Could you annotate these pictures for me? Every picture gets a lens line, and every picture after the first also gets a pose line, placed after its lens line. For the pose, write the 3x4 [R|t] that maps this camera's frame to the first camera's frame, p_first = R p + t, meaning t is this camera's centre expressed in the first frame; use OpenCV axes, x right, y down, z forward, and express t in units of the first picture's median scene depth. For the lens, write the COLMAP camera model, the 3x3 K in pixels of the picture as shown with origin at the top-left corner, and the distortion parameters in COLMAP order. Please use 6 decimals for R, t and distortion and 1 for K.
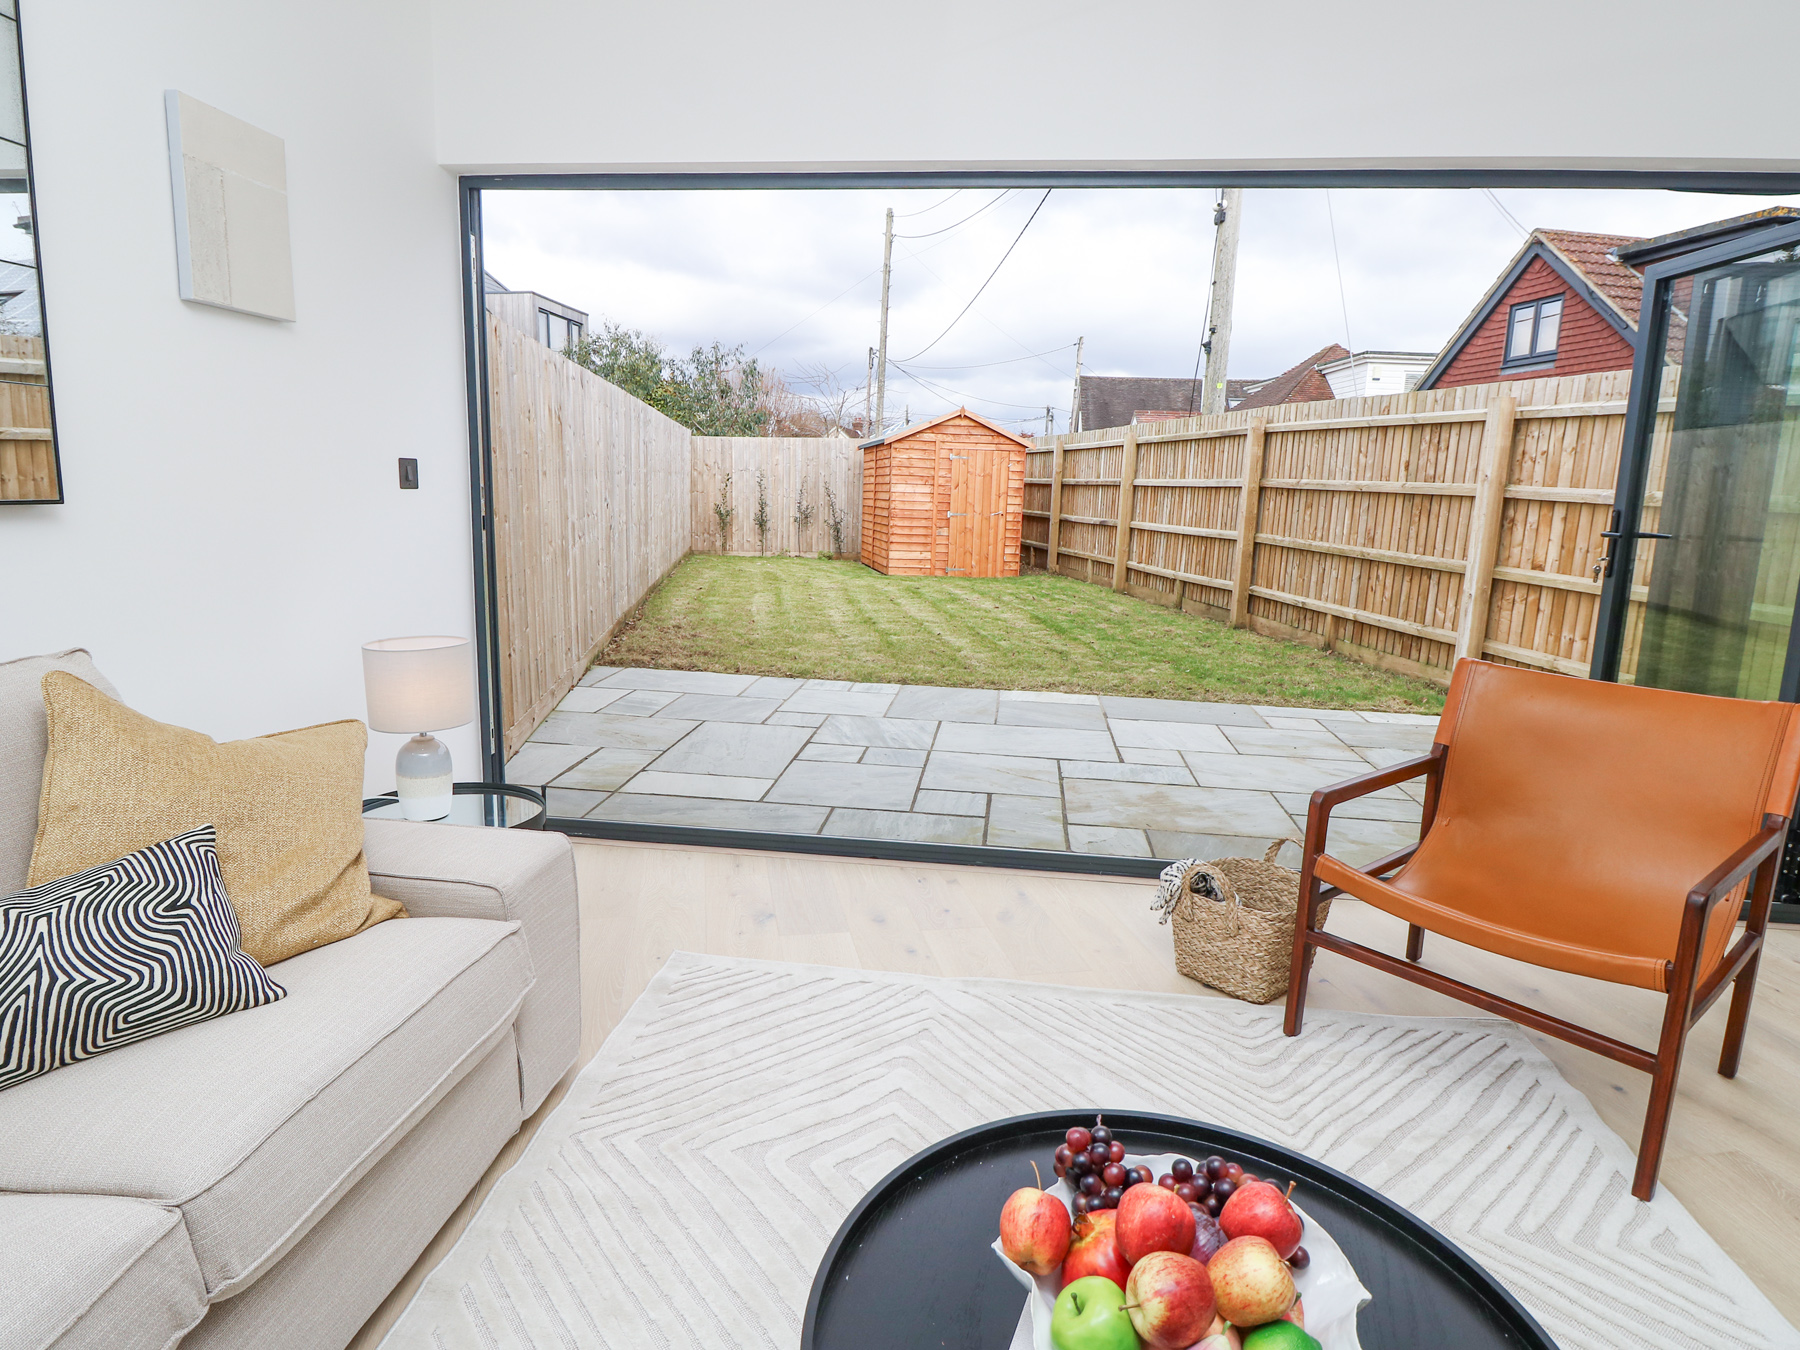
lens RADIAL K [[990.5, 0, 900.0], [0, 990.5, 675.0], [0, 0, 1]] dist [-0.001071, -0.013036]
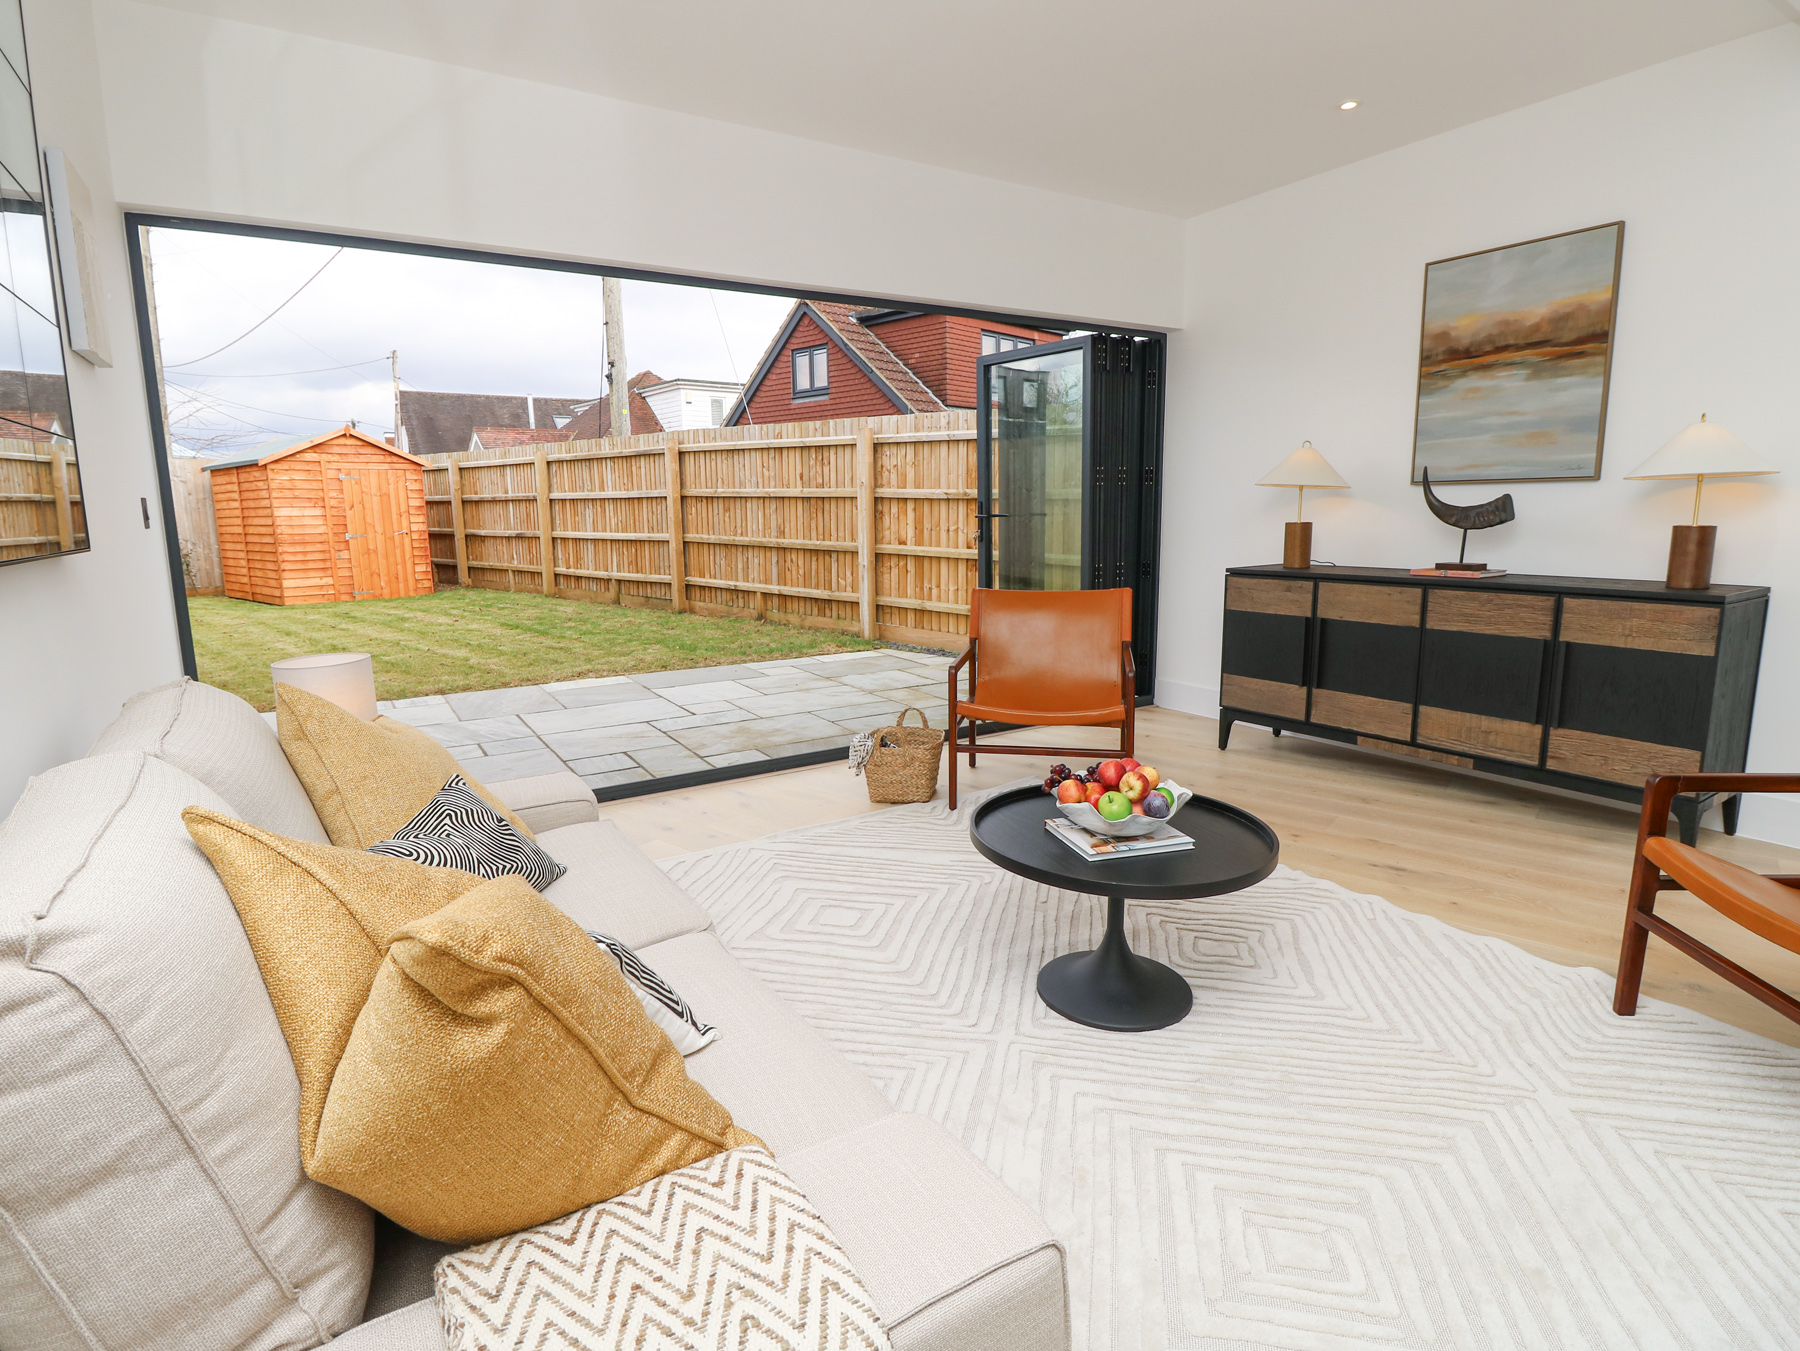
lens RADIAL K [[956.0, 0, 895.7], [0, 956.0, 667.9], [0, 0, 1]] dist [0.000268, -0.011115]
pose [[0.769866, -0.147403, 0.620950, -0.178129], [0.153840, 0.987134, 0.043595, 0.007964], [-0.619387, 0.061965, 0.782637, -0.068244]]
